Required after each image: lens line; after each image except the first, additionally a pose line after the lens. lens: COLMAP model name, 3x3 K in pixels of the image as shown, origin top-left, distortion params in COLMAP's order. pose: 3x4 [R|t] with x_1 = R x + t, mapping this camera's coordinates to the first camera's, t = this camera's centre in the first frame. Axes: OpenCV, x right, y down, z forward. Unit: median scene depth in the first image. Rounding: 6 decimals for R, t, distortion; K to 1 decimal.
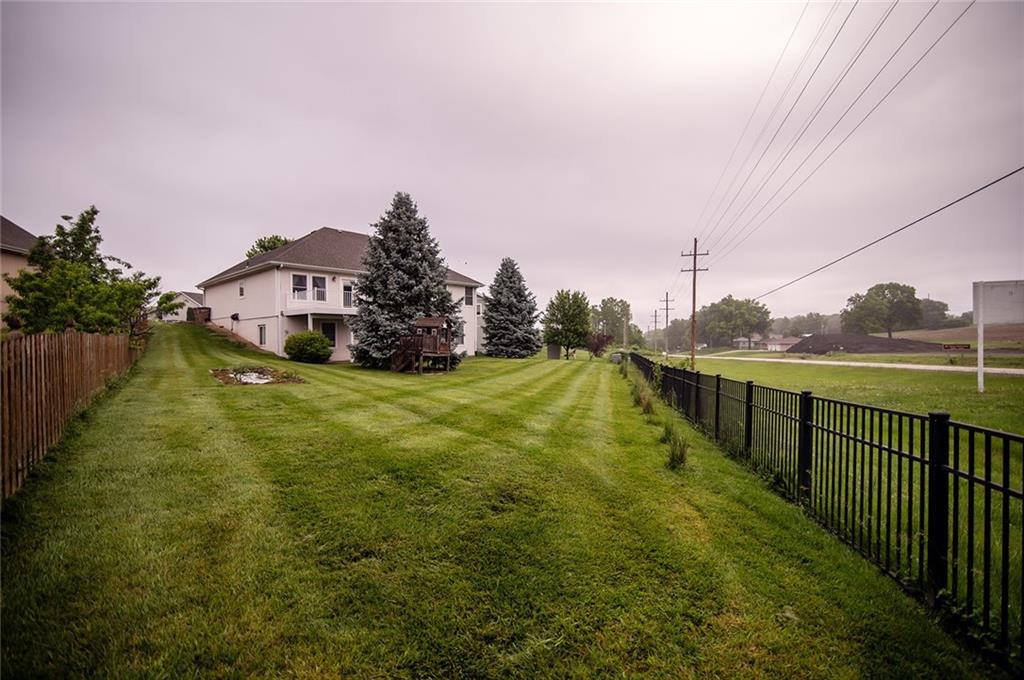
lens RADIAL K [[475.0, 0, 513.5], [0, 475.0, 341.0], [0, 0, 1]] dist [-0.020002, 0.000791]
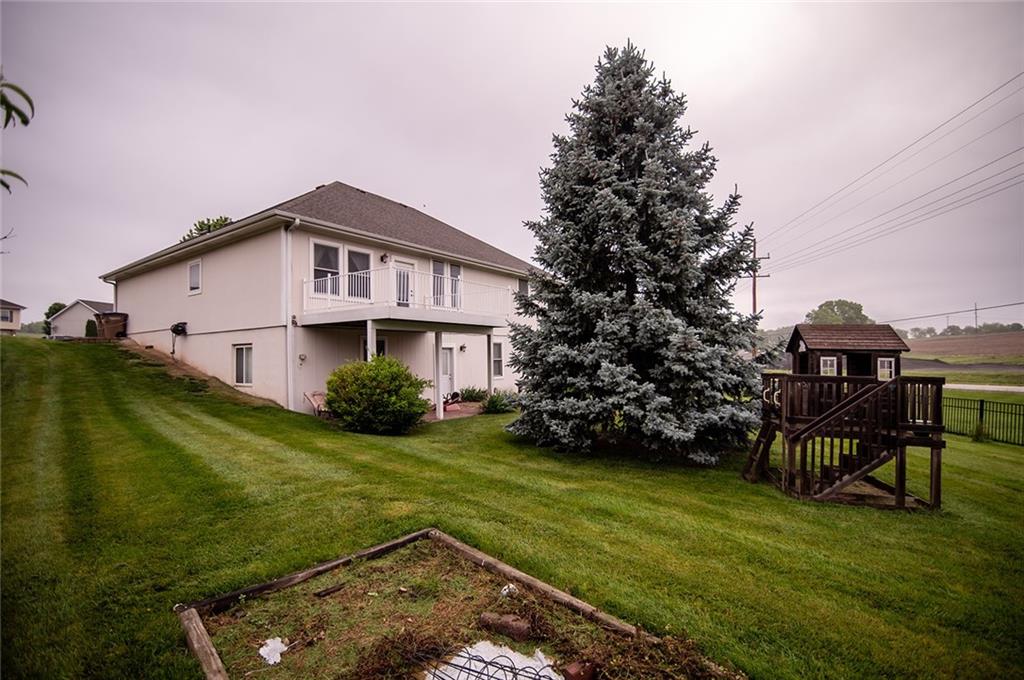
lens RADIAL K [[475.0, 0, 513.5], [0, 475.0, 341.0], [0, 0, 1]] dist [-0.020002, 0.000791]
pose [[0.991151, -0.002585, 0.132715, -0.391705], [0.007174, 0.999392, -0.034115, -0.022554], [-0.132546, 0.034765, 0.990567, 0.578019]]
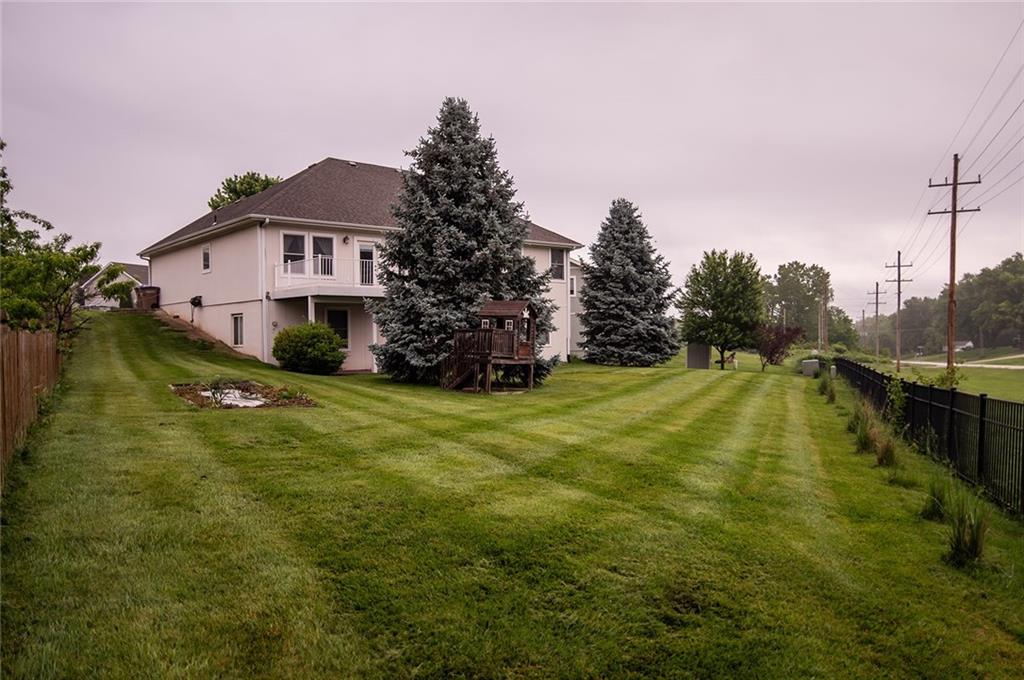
lens RADIAL K [[786.2, 0, 512.0], [0, 786.2, 340.0], [0, 0, 1]] dist [0.004027, -0.000954]
pose [[0.990089, -0.001115, -0.140440, -0.017064], [0.001684, 0.999991, 0.003930, -0.002522], [0.140435, -0.004128, 0.990081, -0.006336]]
